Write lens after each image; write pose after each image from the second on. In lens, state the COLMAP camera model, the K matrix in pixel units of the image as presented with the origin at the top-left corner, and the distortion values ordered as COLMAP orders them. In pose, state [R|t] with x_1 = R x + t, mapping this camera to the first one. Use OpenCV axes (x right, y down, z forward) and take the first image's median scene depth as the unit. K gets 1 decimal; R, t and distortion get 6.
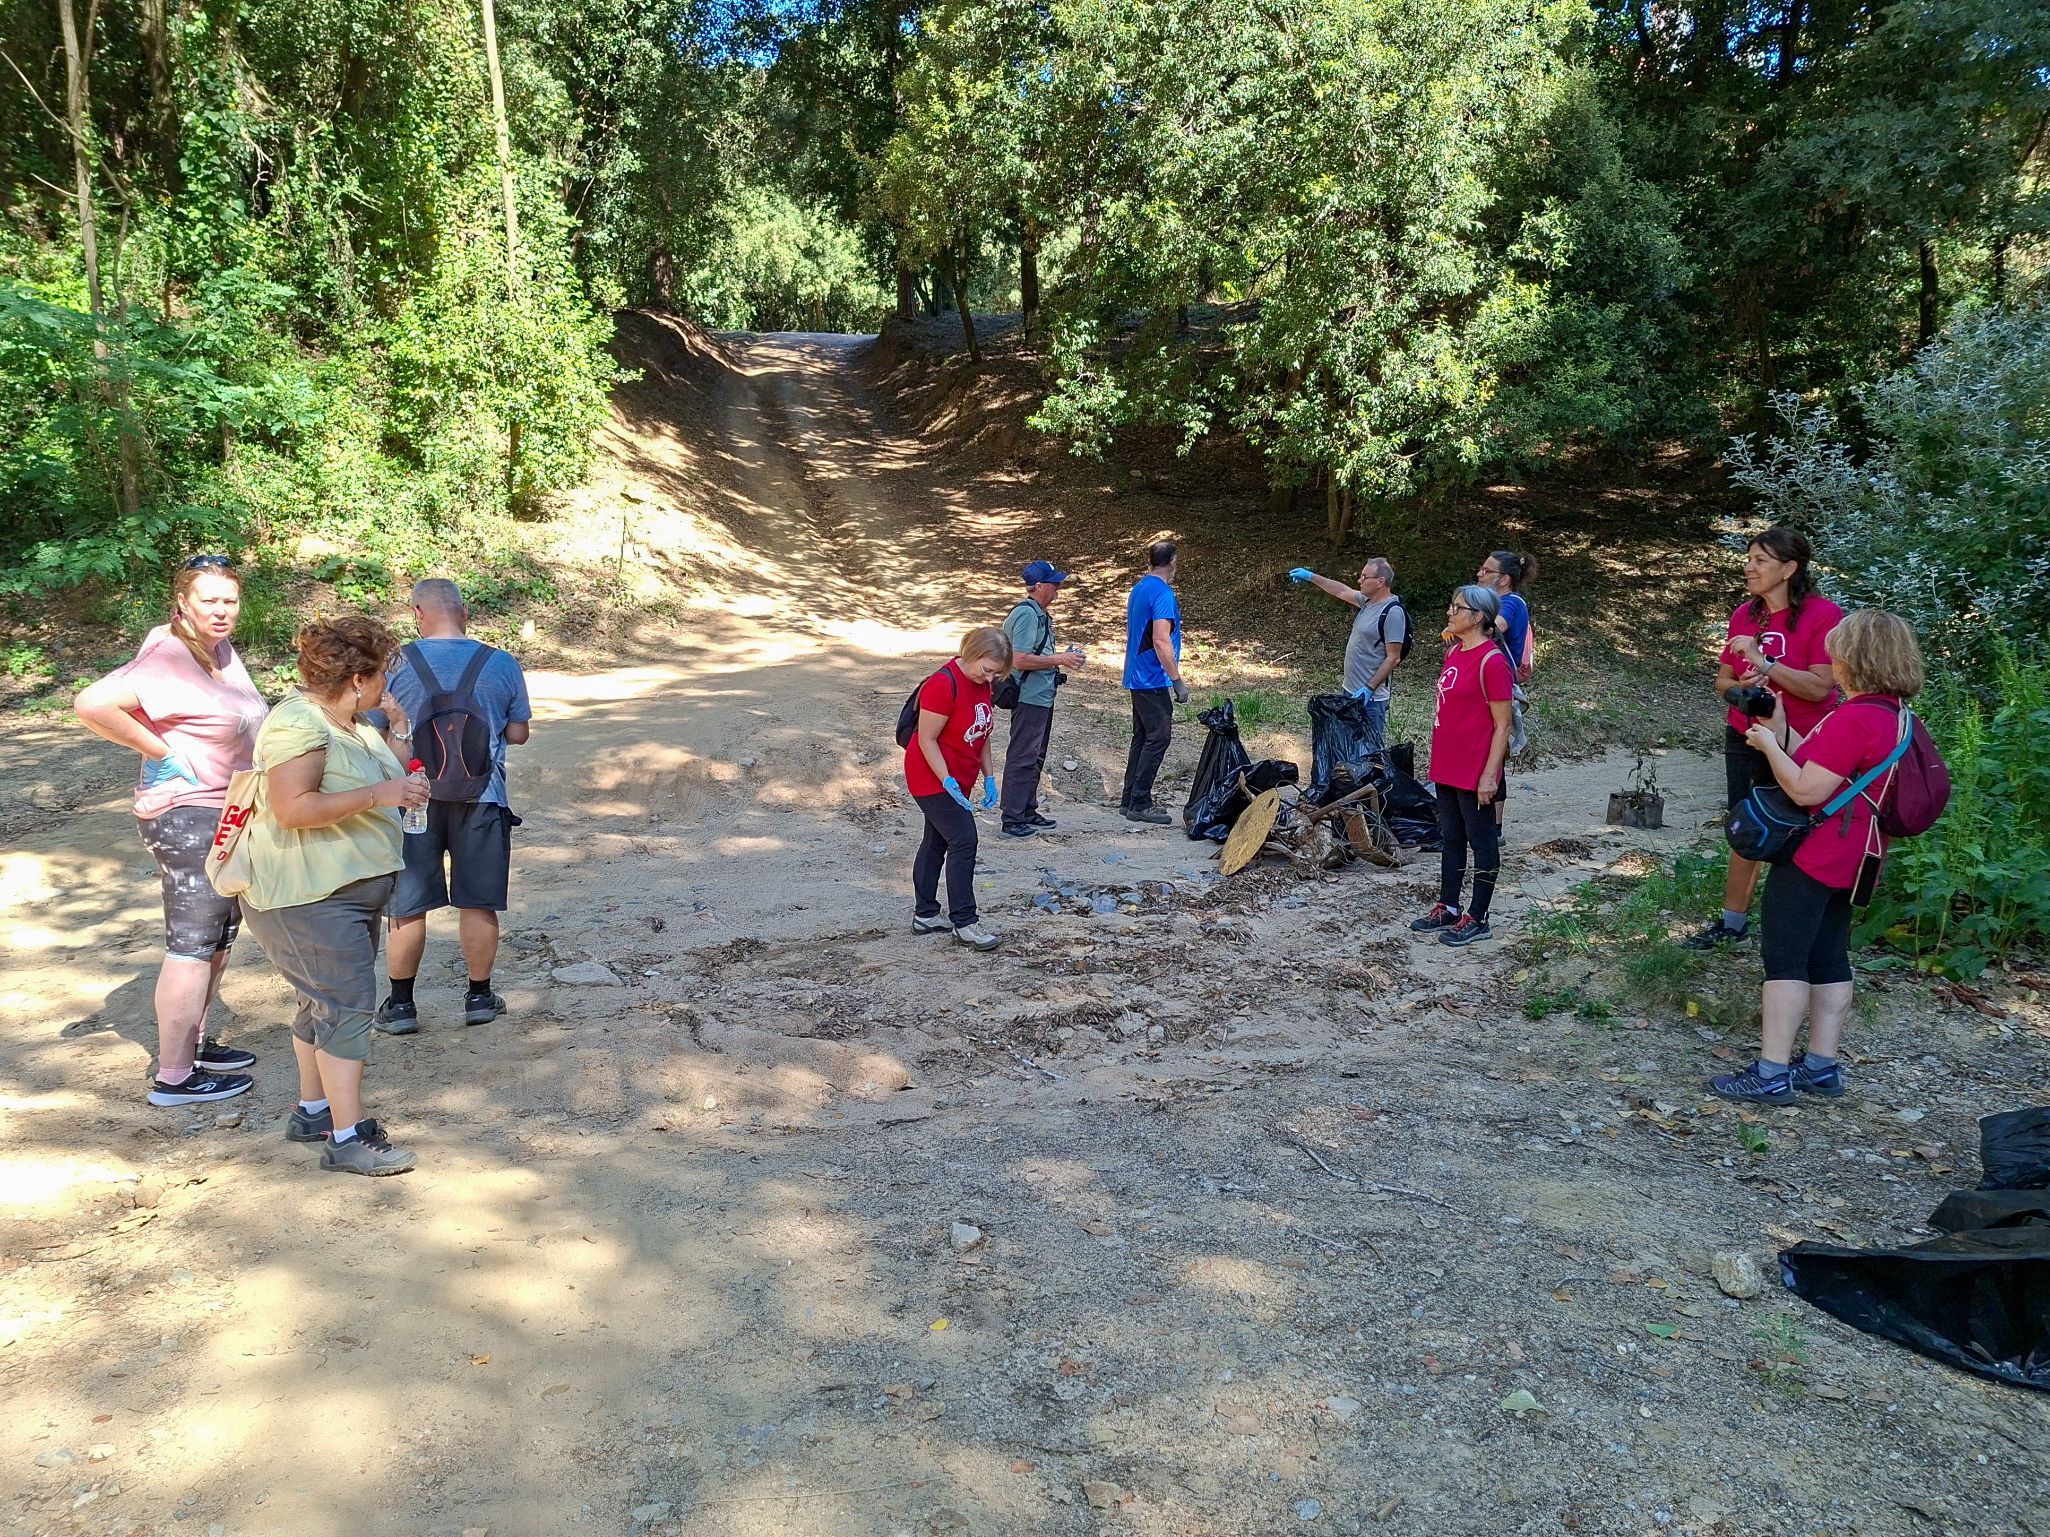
lens RADIAL K [[1387.5, 0, 1027.3], [0, 1387.5, 781.9], [0, 0, 1]] dist [-0.005196, -0.008650]
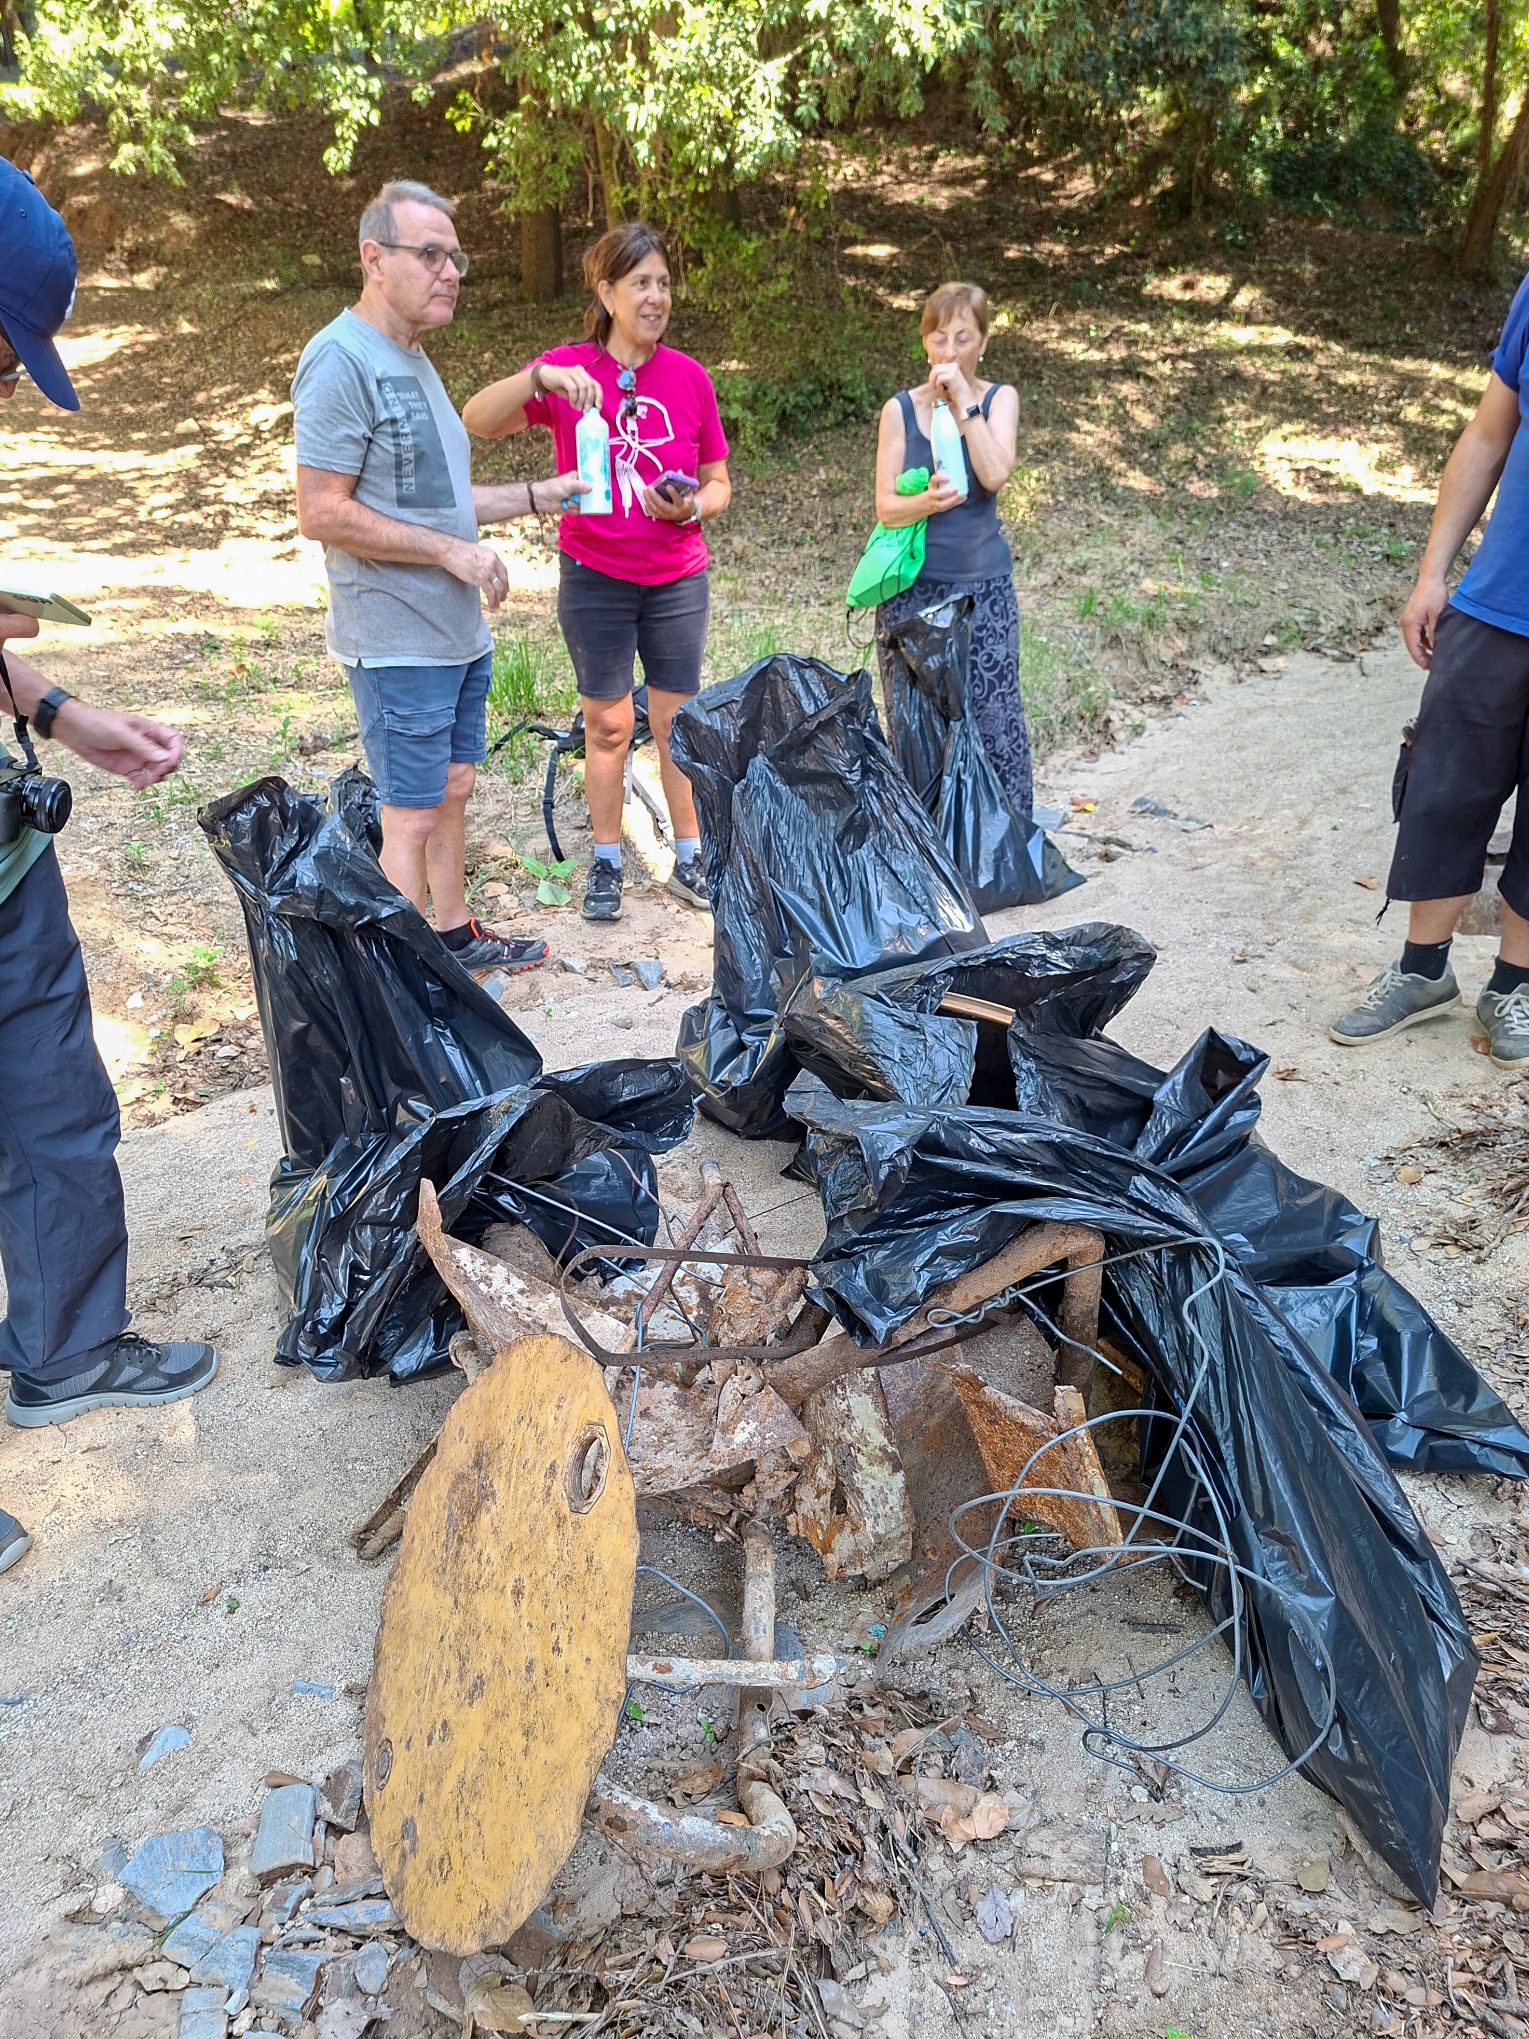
lens RADIAL K [[1380.0, 0, 782.8], [0, 1380.0, 1010.6], [0, 0, 1]] dist [-0.005196, -0.008650]
pose [[0.946270, -0.179066, 0.269274, 0.061756], [0.108822, 0.960456, 0.256283, -0.031675], [-0.304517, -0.213210, 0.928338, 0.319291]]
